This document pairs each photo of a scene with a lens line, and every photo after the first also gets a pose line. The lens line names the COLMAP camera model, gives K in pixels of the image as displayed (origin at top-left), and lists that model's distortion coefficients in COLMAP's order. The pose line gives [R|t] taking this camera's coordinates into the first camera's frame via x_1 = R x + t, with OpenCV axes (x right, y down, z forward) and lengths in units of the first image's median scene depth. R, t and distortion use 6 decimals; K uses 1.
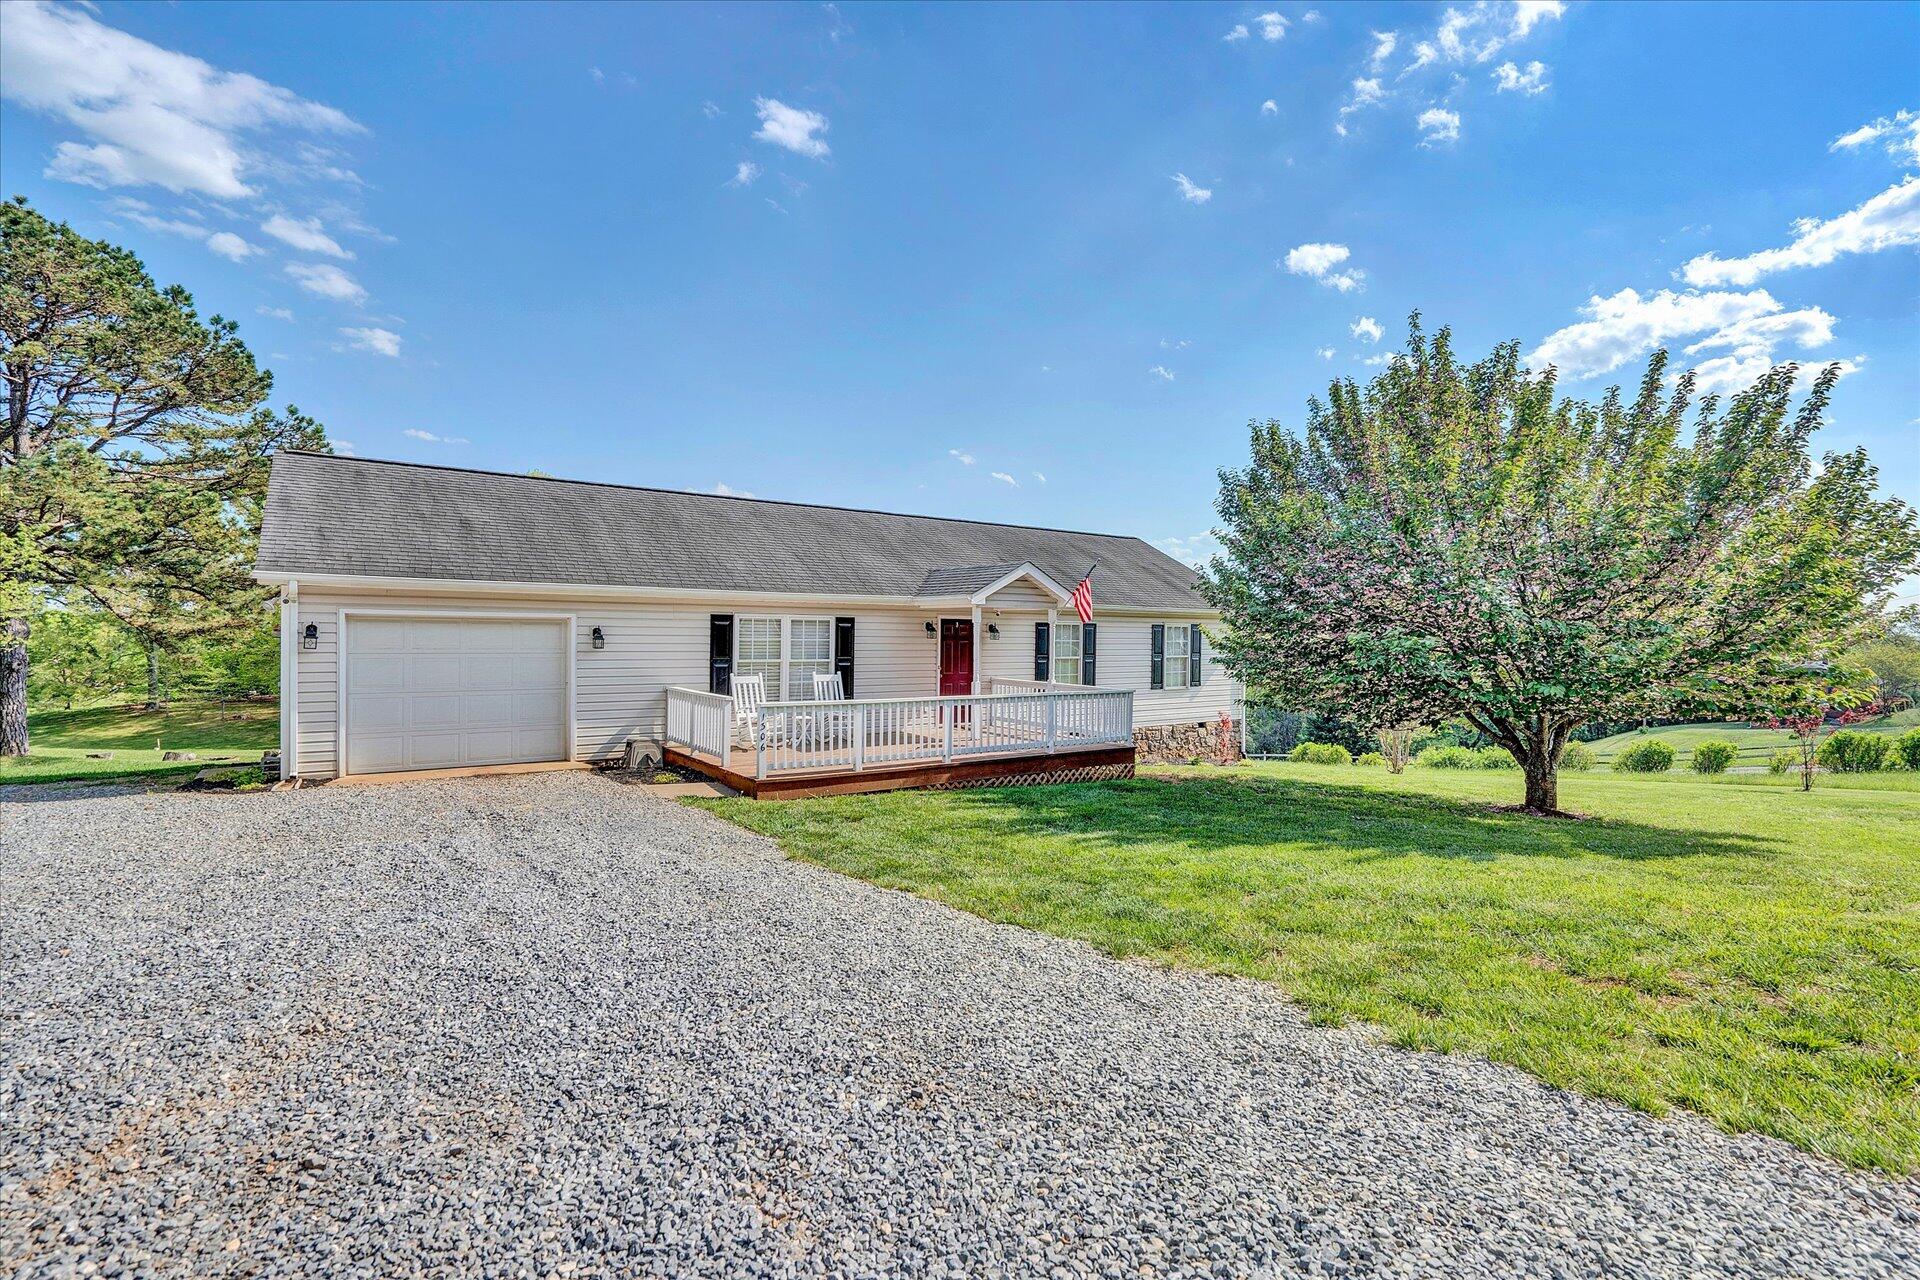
lens RADIAL K [[889.0, 0, 914.3], [0, 889.0, 639.2], [0, 0, 1]] dist [-0.003460, 0.000028]
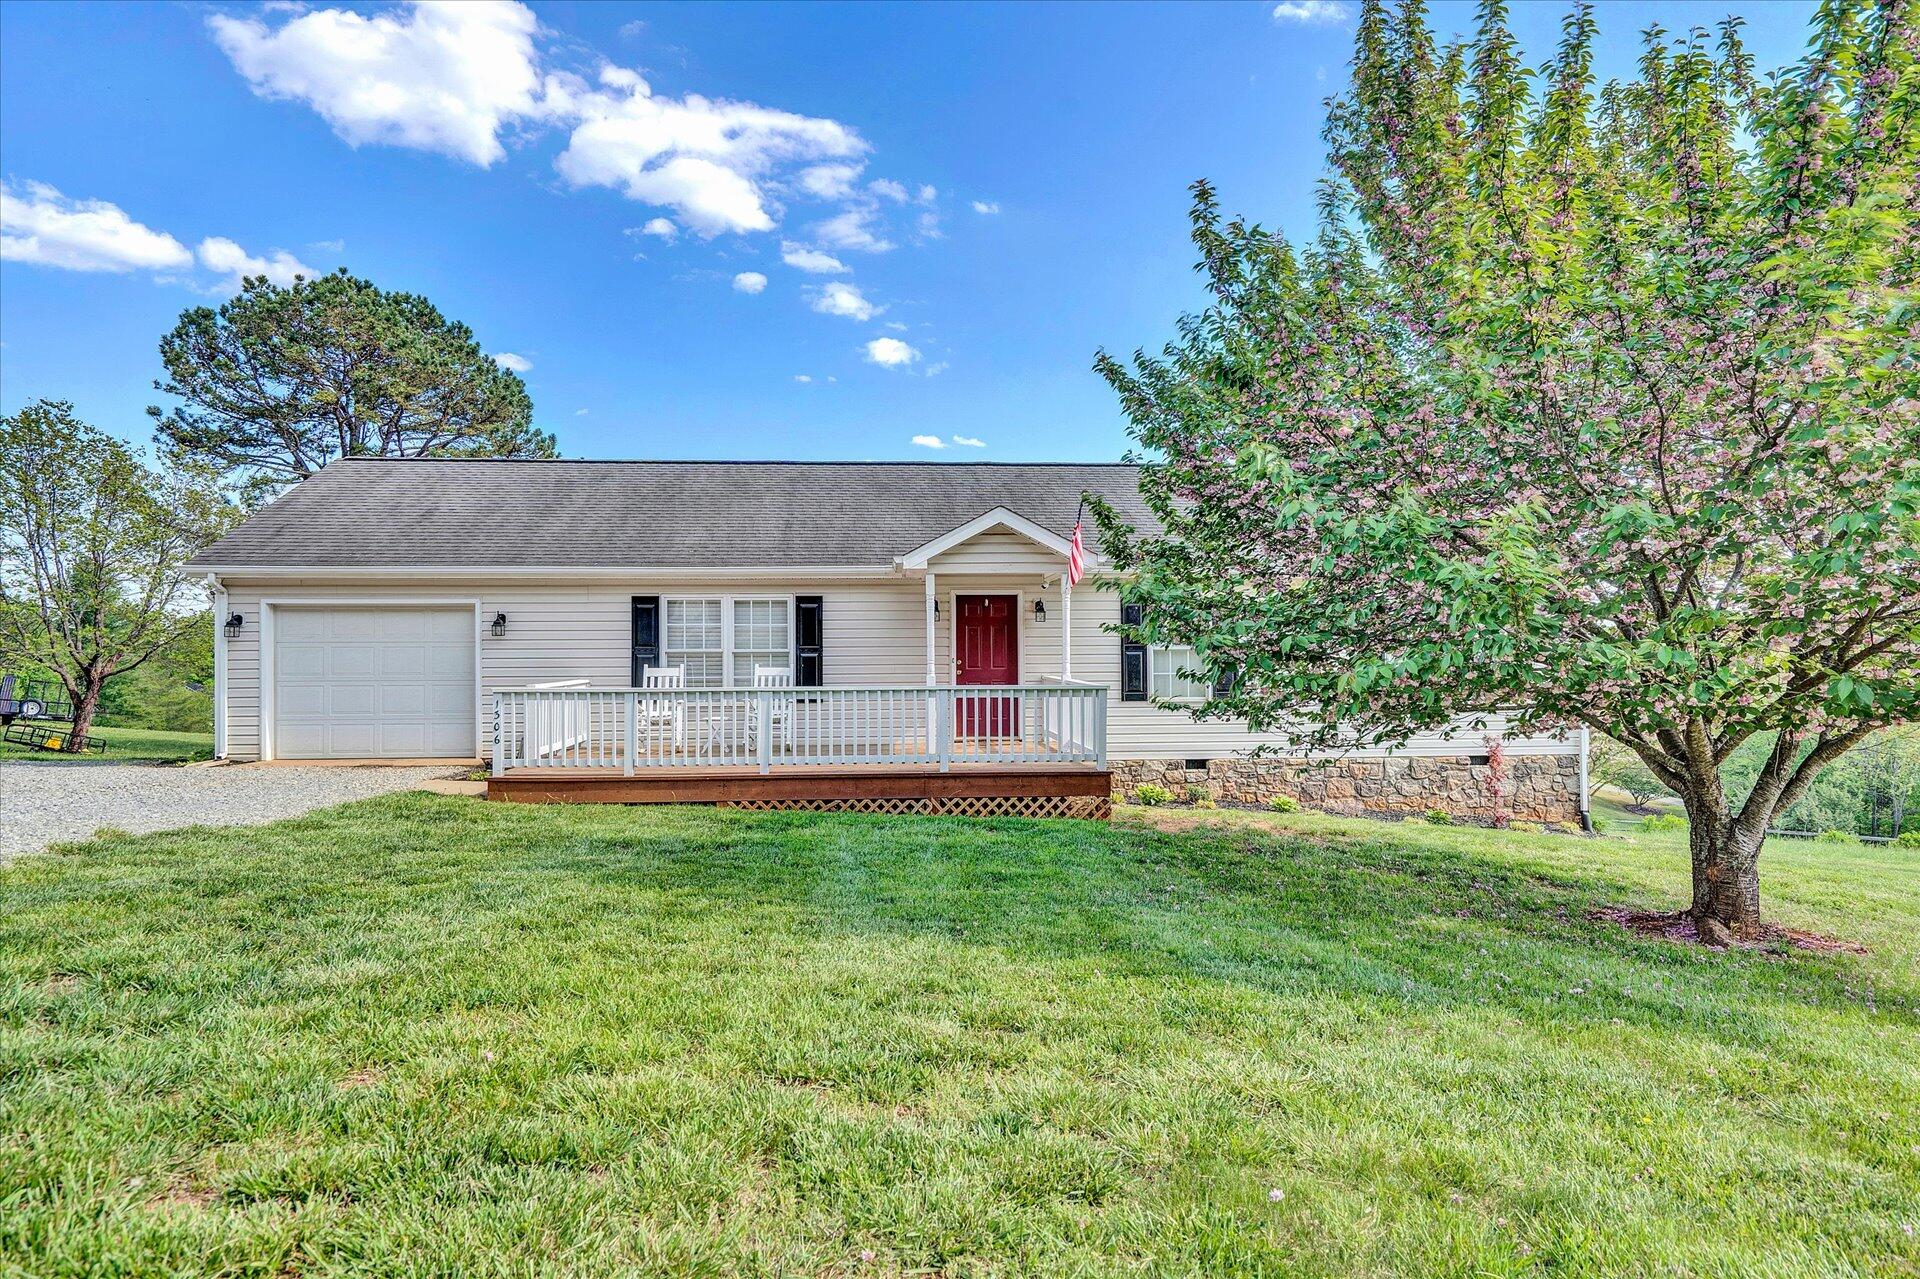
lens RADIAL K [[1095.2, 0, 958.8], [0, 1095.2, 640.9], [0, 0, 1]] dist [-0.003319, -0.000115]
pose [[0.870062, -0.020435, -0.492519, 0.563270], [0.010421, 0.999680, -0.023068, 0.042937], [0.492833, 0.014938, 0.869996, 0.238313]]
